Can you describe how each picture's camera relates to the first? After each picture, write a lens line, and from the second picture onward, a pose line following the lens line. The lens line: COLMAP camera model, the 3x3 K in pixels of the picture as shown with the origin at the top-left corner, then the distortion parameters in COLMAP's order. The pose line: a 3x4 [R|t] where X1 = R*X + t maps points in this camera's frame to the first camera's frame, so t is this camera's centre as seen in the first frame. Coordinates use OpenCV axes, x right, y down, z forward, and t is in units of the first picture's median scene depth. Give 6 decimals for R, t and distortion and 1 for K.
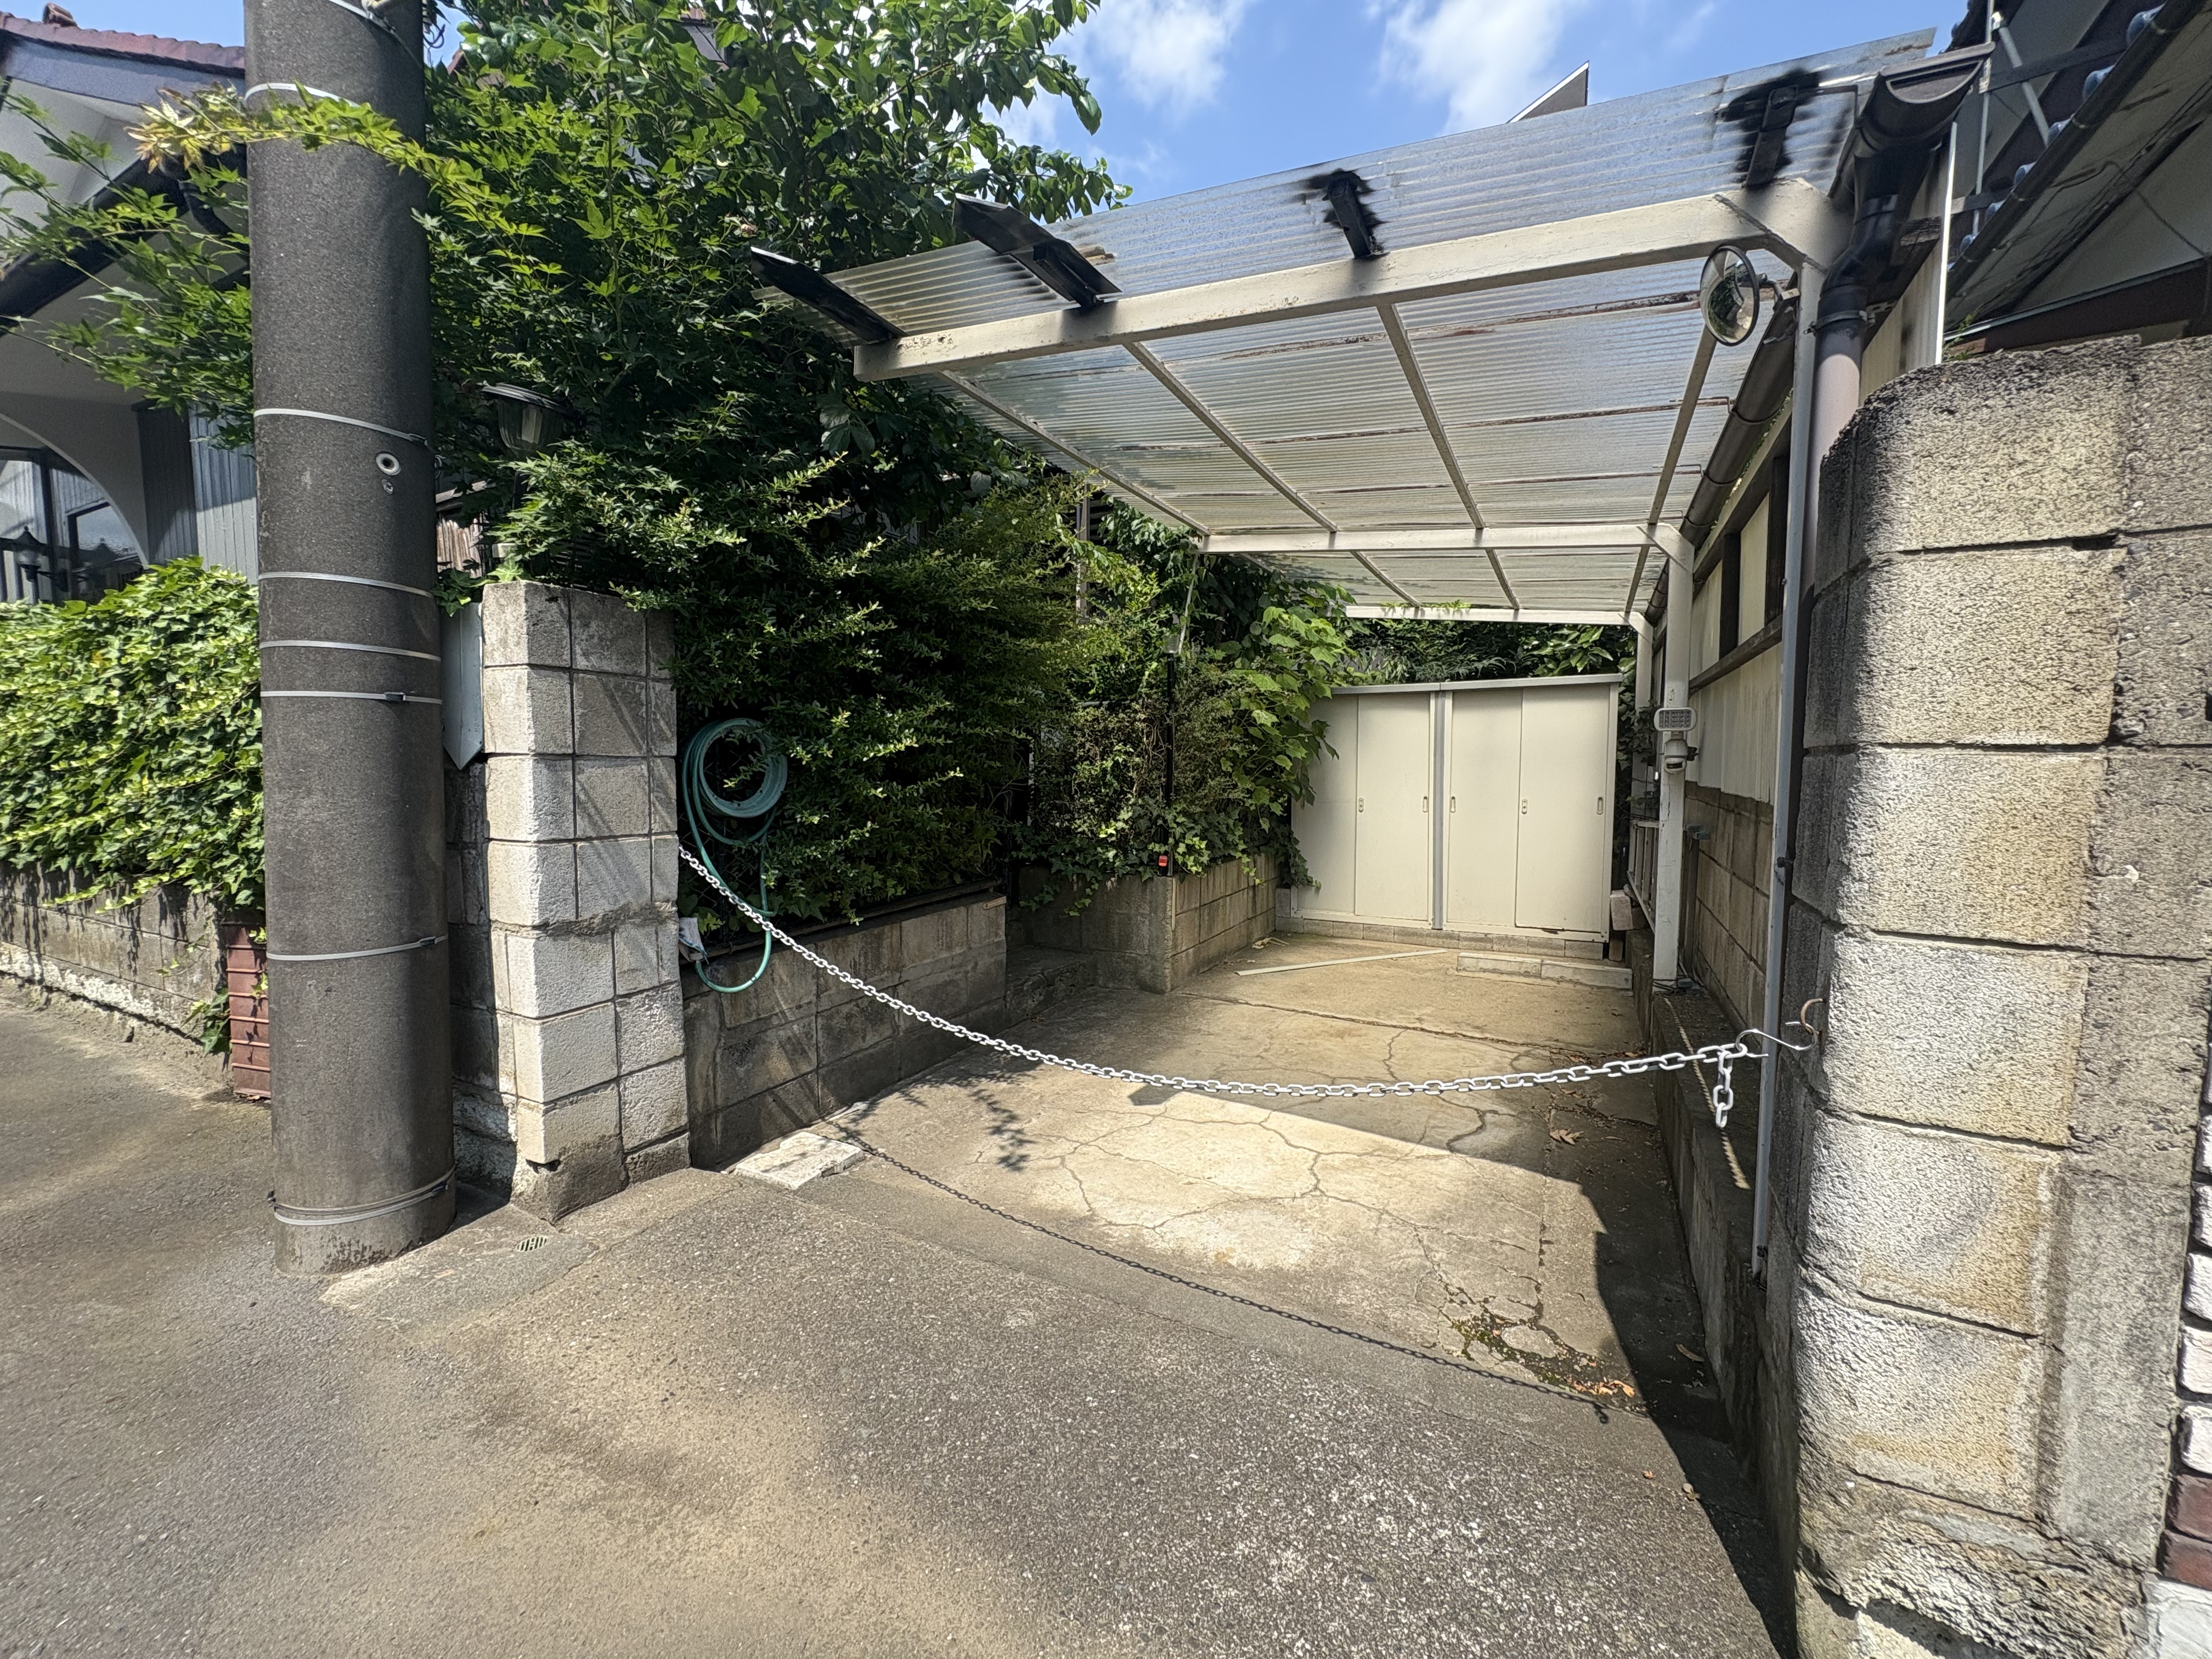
lens RADIAL K [[879.2, 0, 1106.0], [0, 879.2, 829.5], [0, 0, 1]] dist [0.001503, 0.000029]
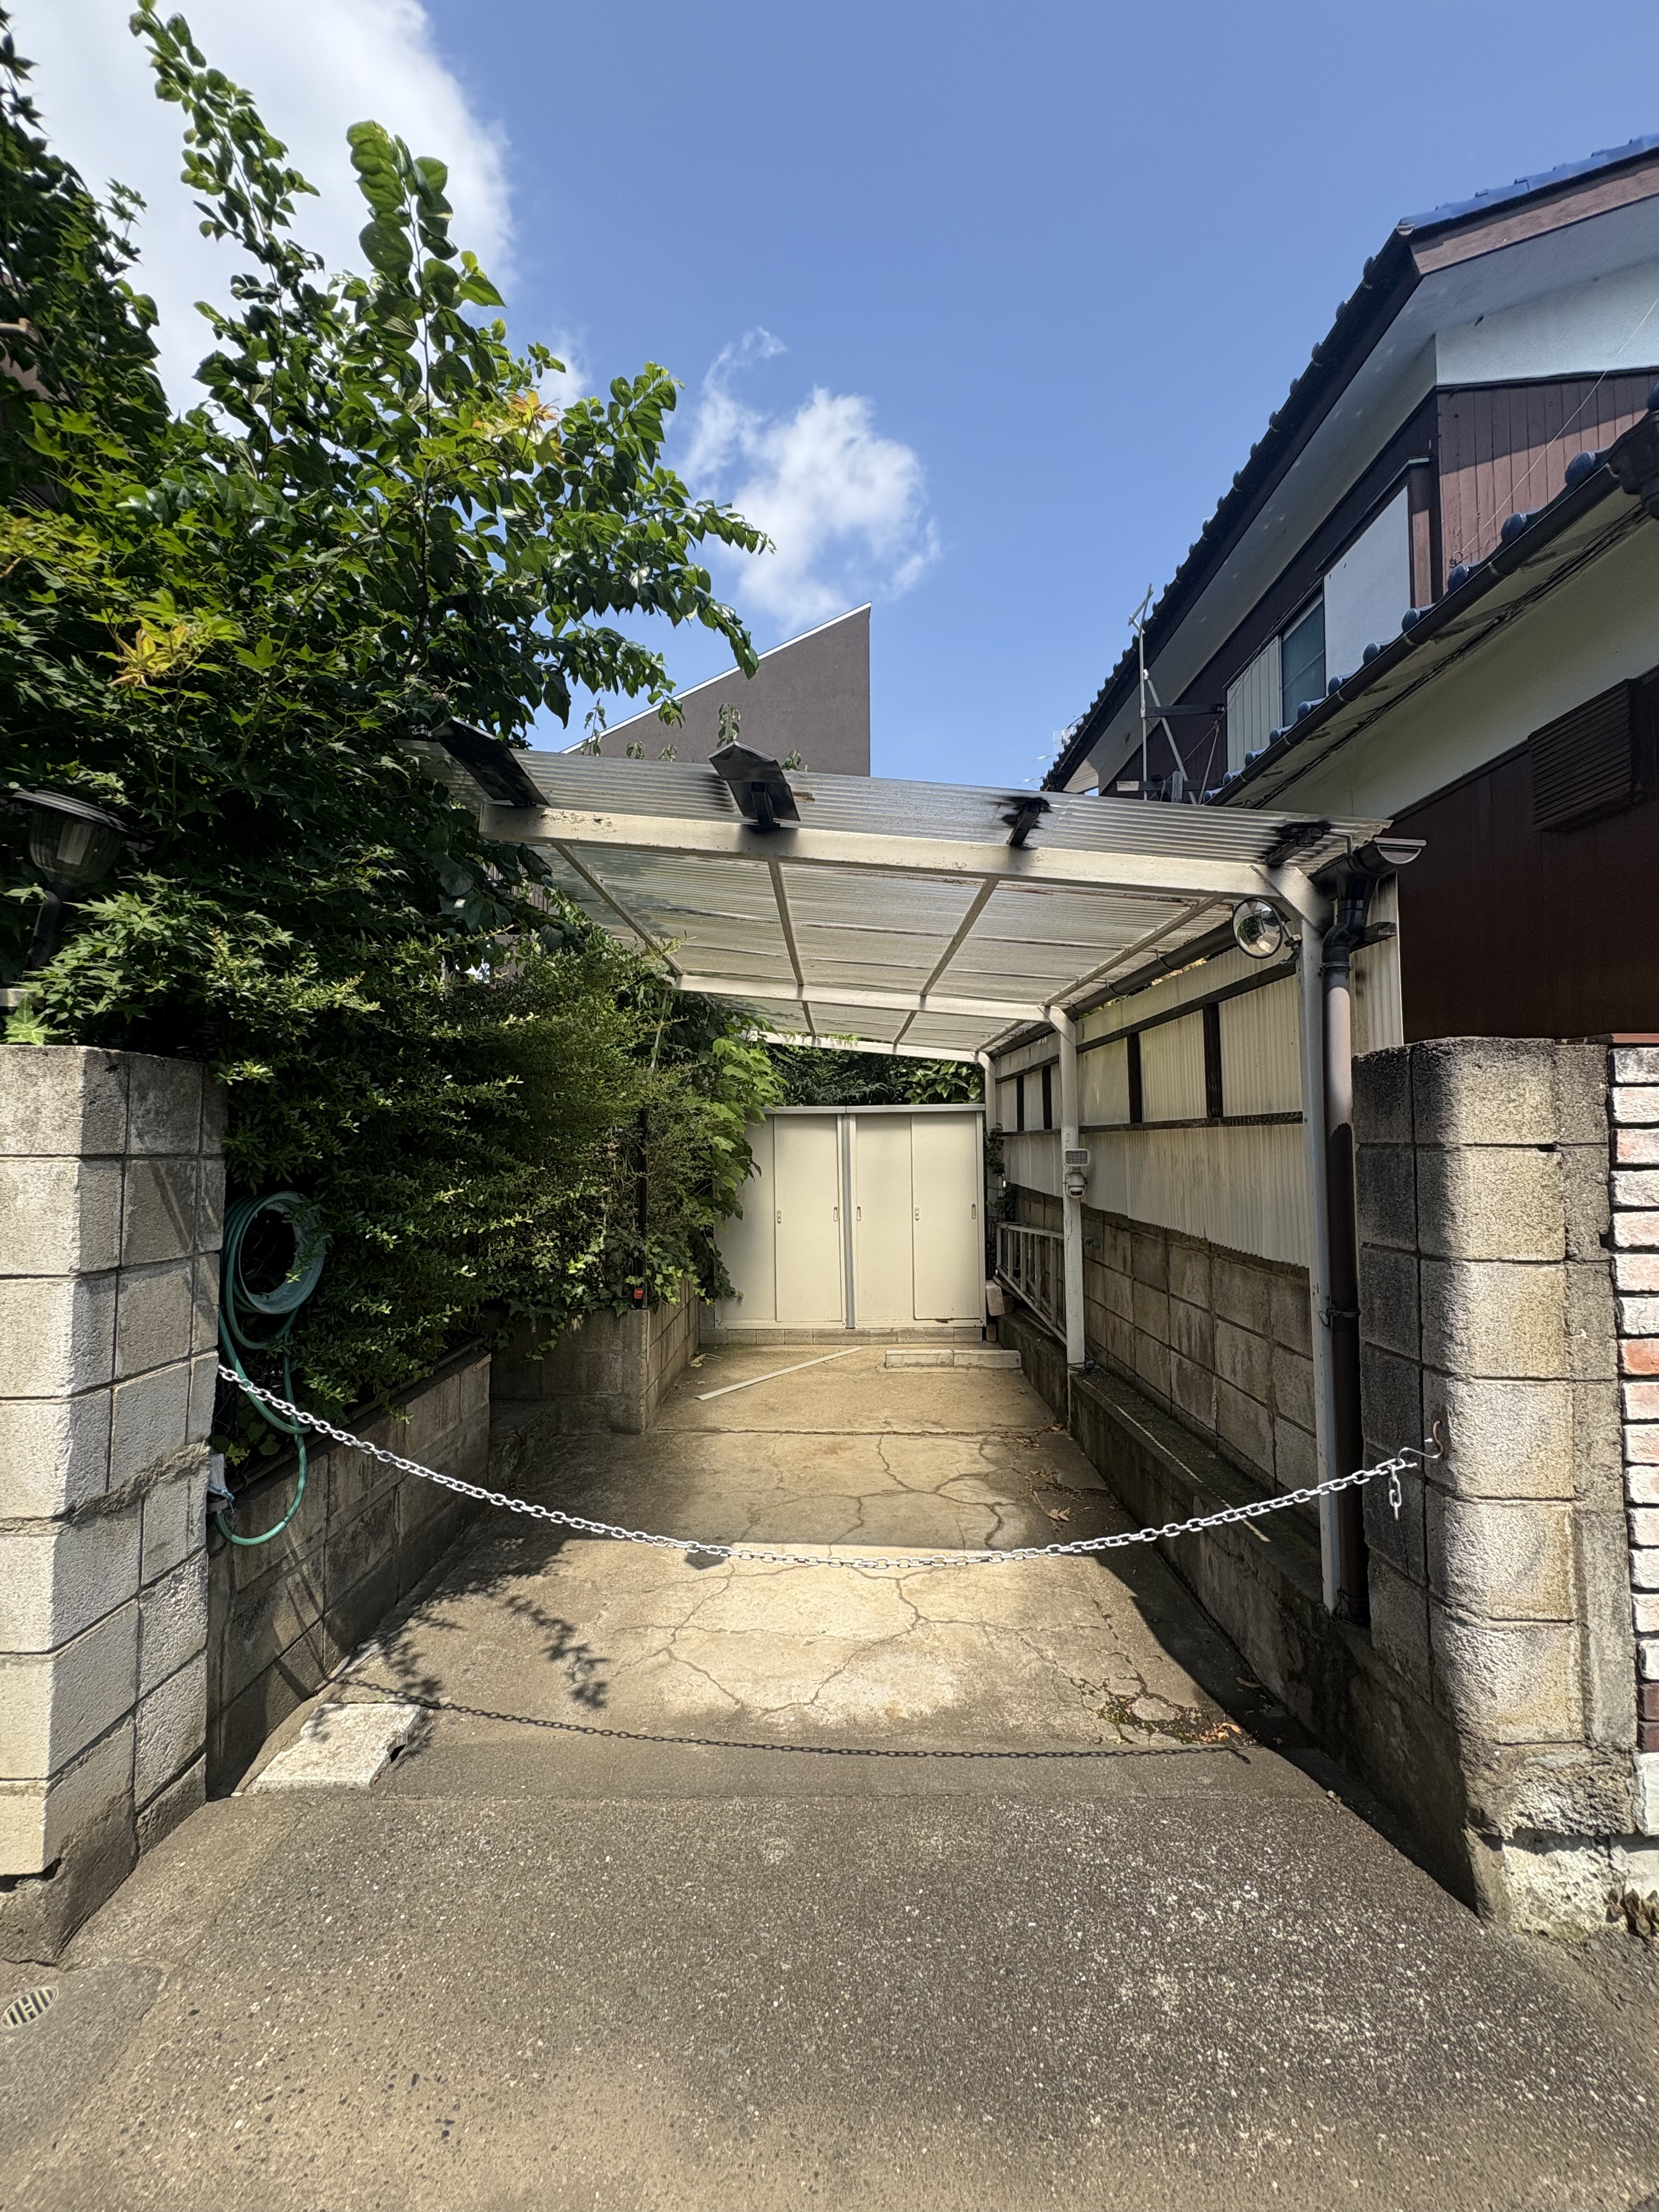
lens RADIAL K [[879.2, 0, 829.5], [0, 879.2, 1106.0], [0, 0, 1]] dist [0.001503, 0.000029]
pose [[0.885317, 0.012475, 0.464821, -0.399984], [0.043146, 0.993123, -0.108832, -0.109612], [-0.462982, 0.116406, 0.878691, 0.034713]]
